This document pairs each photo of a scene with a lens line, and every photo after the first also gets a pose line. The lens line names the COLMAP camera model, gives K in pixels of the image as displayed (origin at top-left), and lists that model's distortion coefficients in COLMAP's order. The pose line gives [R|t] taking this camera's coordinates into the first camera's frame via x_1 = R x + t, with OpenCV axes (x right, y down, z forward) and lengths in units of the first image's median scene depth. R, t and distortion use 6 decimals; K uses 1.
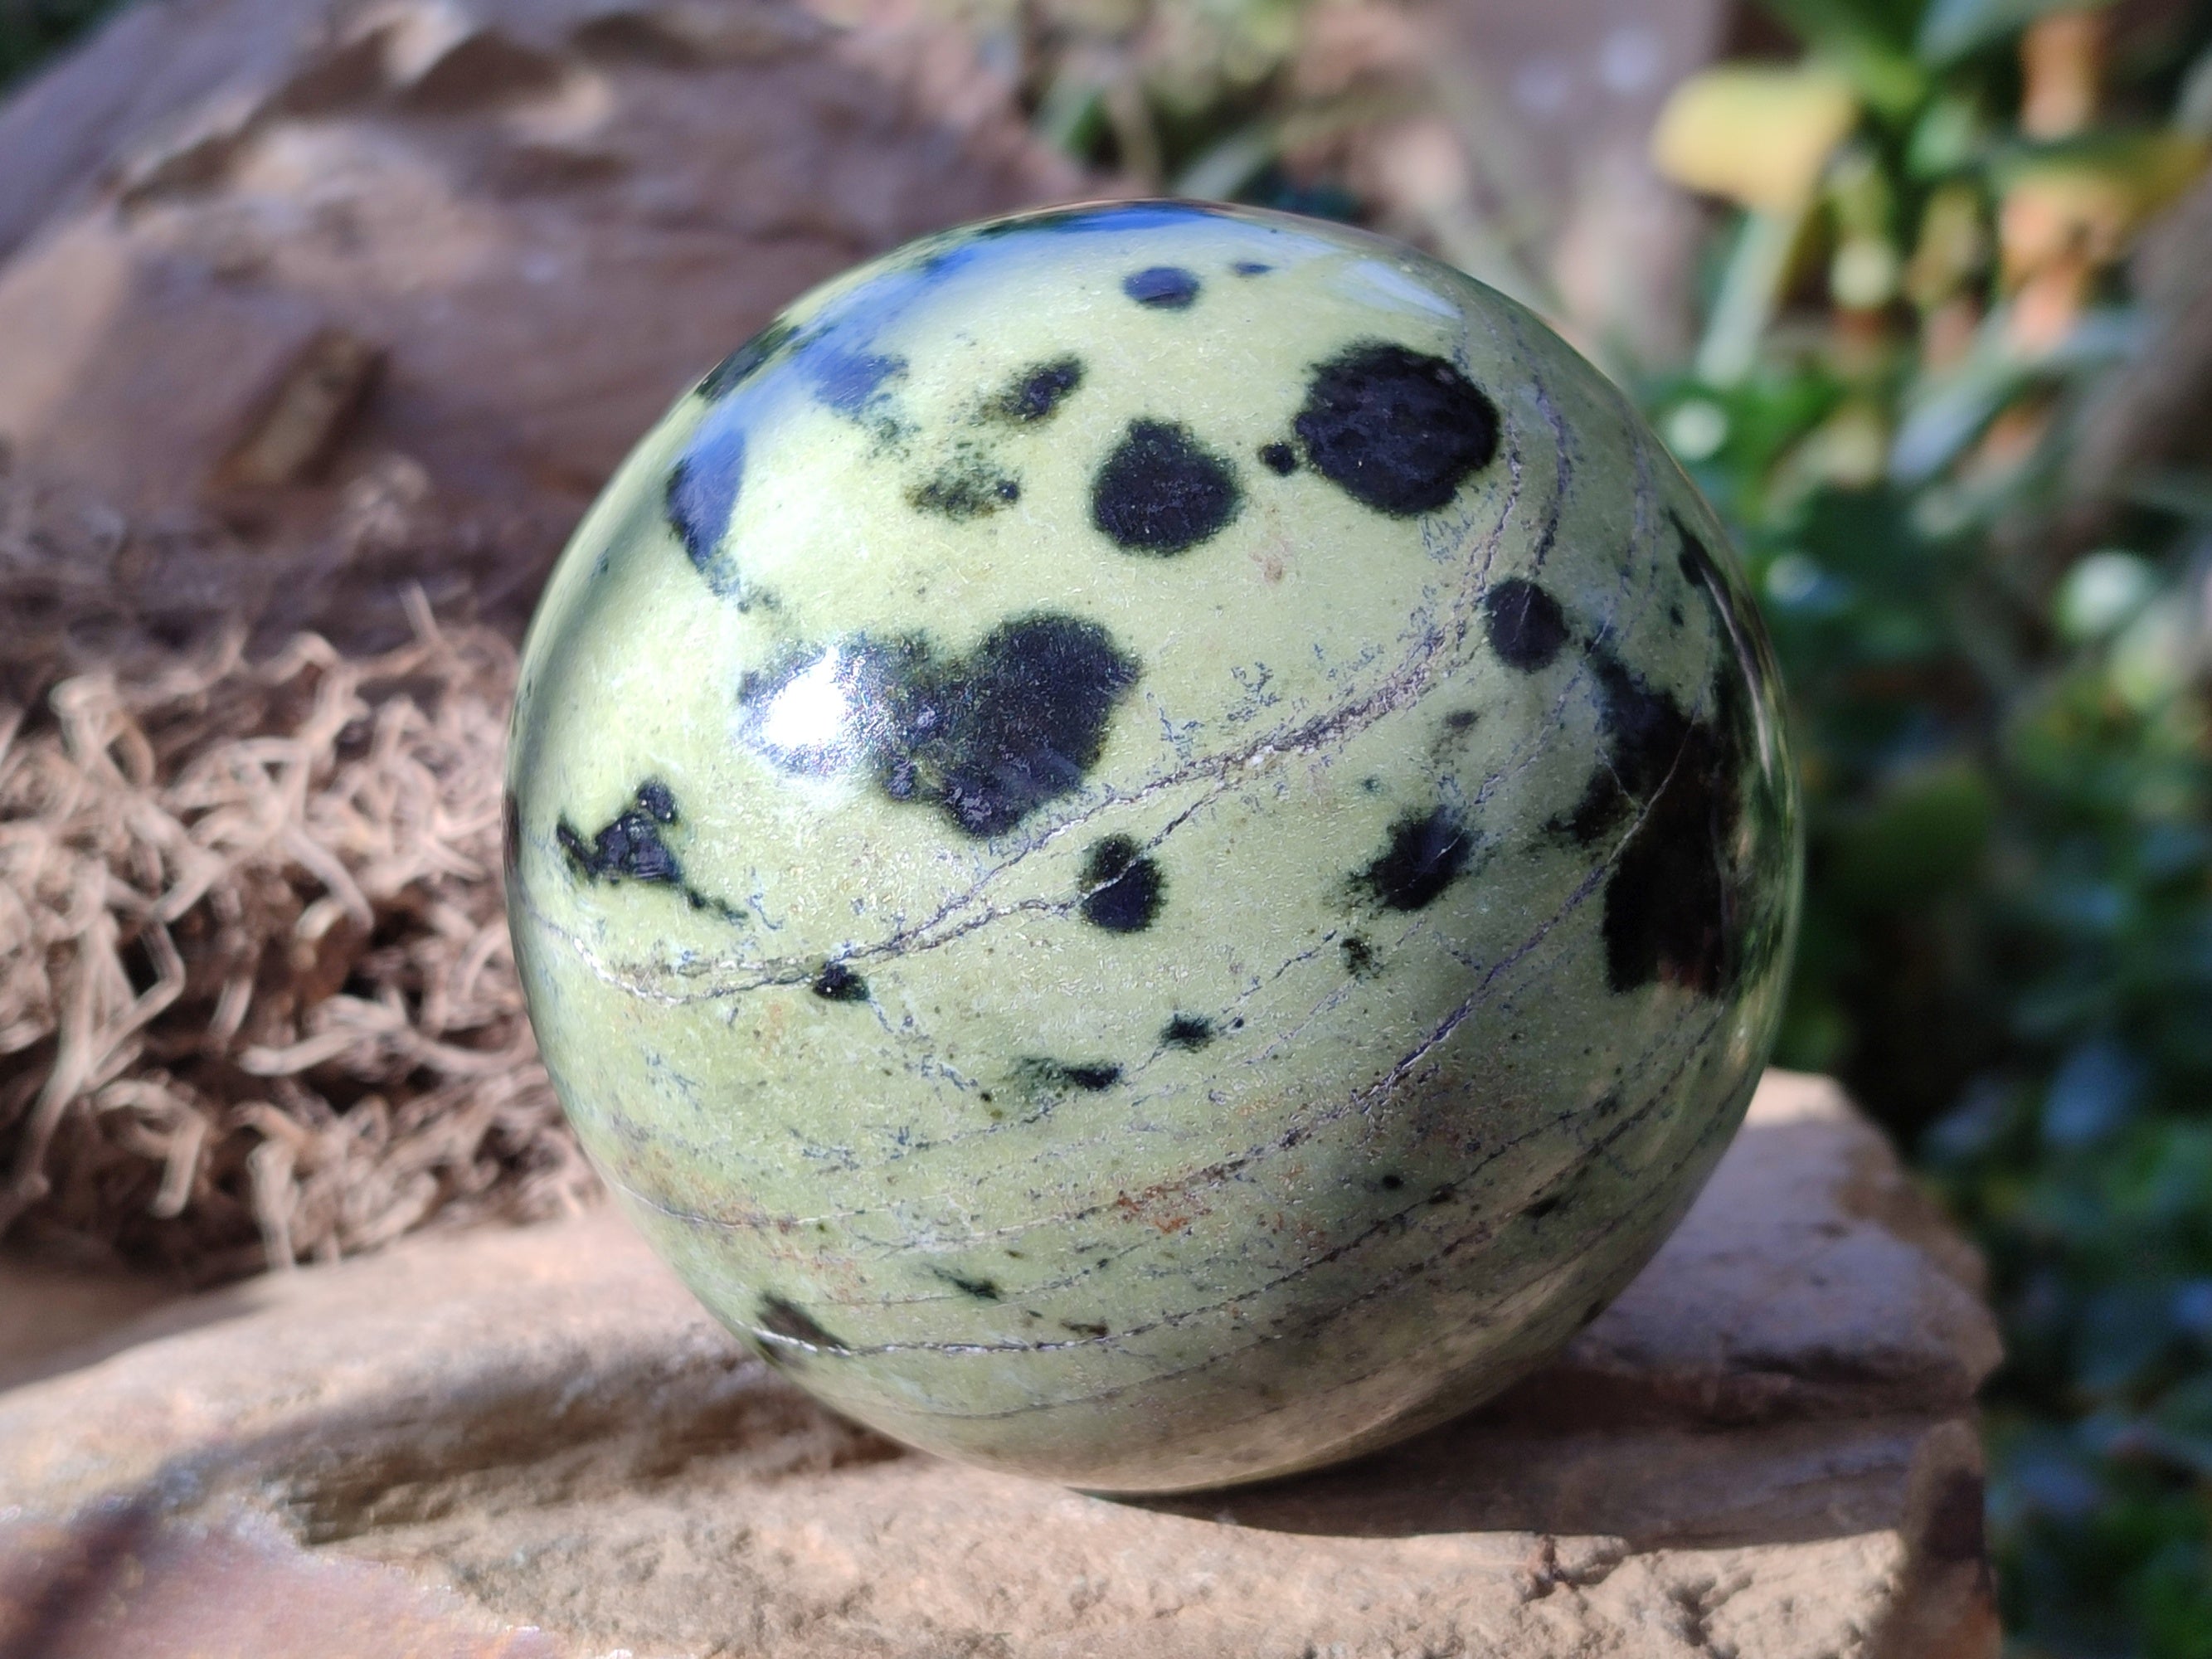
lens RADIAL K [[3407.6, 0, 1106.0], [0, 3407.6, 829.5], [0, 0, 1]] dist [0.232154, -0.009120]
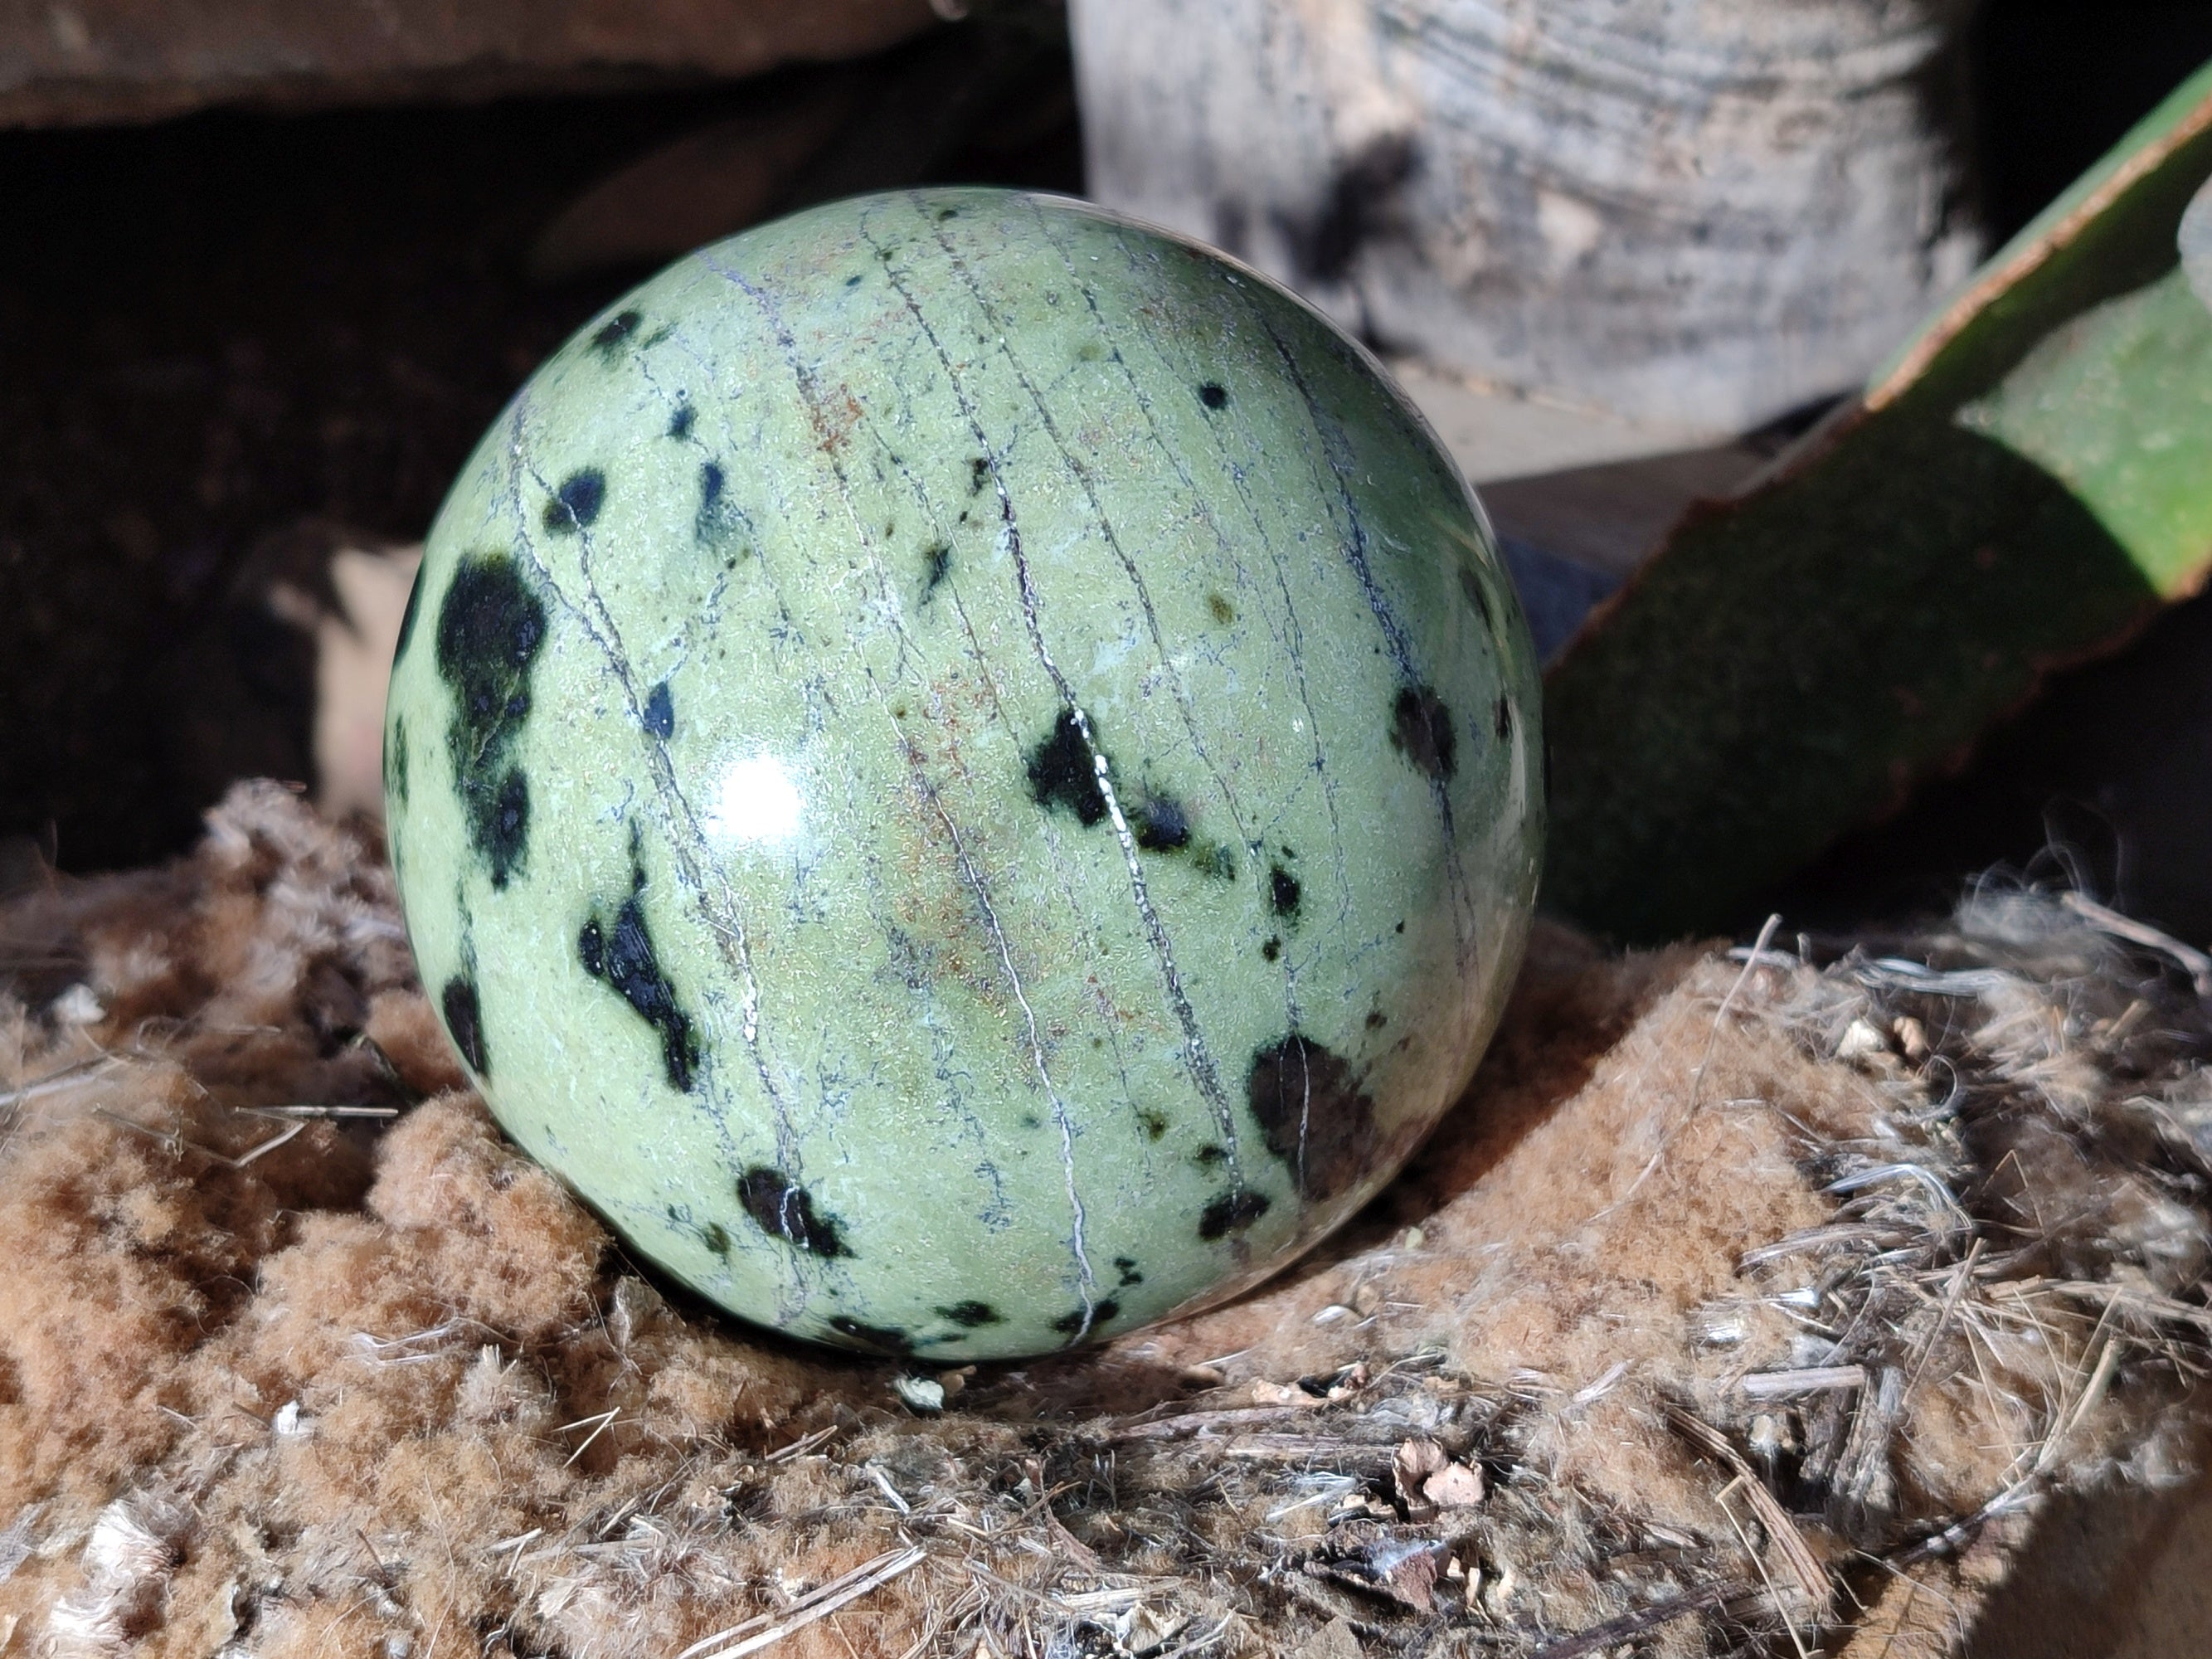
lens RADIAL K [[3407.6, 0, 1106.0], [0, 3407.6, 829.5], [0, 0, 1]] dist [0.232154, -0.009120]
pose [[0.063158, -0.845671, 0.529954, -0.691627], [0.775540, -0.292626, -0.559382, 0.771014], [0.628132, 0.446330, 0.637370, 0.386937]]
